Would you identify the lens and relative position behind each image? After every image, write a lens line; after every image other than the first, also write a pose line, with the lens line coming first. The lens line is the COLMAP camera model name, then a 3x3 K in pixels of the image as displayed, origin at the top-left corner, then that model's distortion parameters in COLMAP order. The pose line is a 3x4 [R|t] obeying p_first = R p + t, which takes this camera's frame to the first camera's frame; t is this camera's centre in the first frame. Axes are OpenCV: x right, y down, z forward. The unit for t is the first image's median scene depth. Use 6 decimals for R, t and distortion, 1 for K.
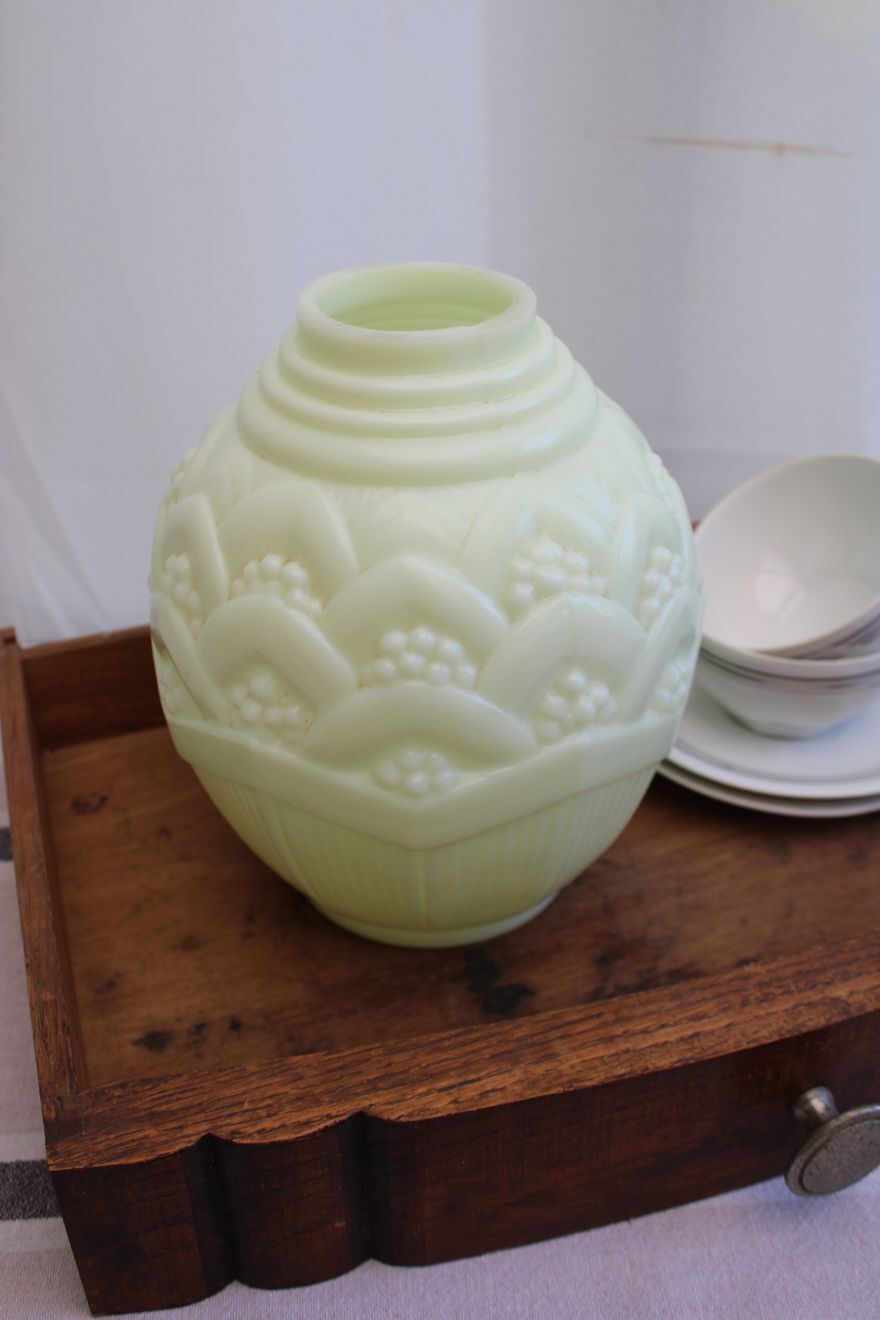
lens RADIAL K [[1351.5, 0, 440.0], [0, 1351.5, 660.0], [0, 0, 1]] dist [-0.095872, 0.030267]
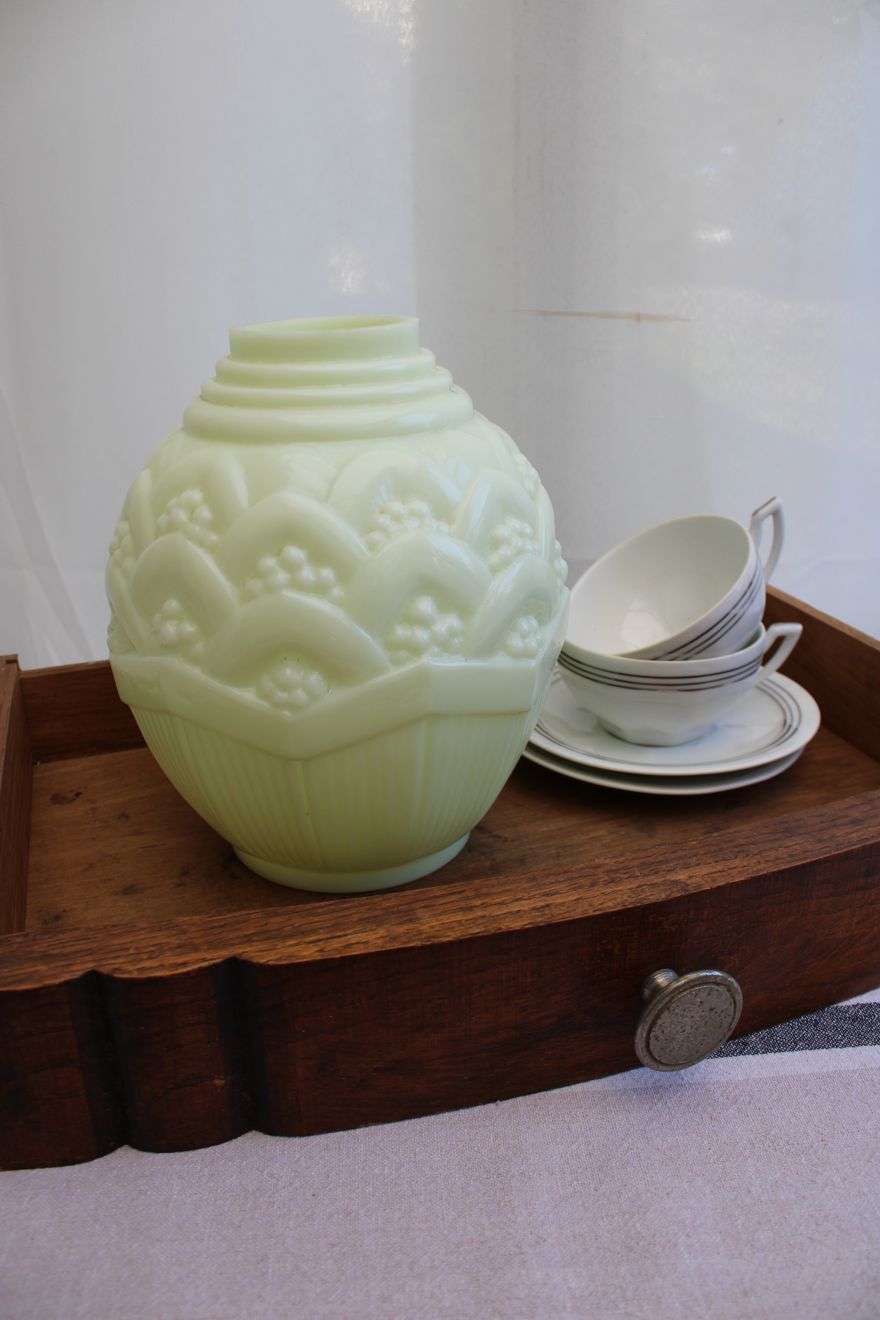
lens RADIAL K [[1058.2, 0, 440.0], [0, 1058.2, 660.0], [0, 0, 1]] dist [-0.169493, 0.123758]
pose [[0.999993, 0.003736, 0.000586, 0.102482], [-0.003534, 0.978388, -0.206745, 0.262621], [-0.001346, 0.206742, 0.978395, 0.116027]]
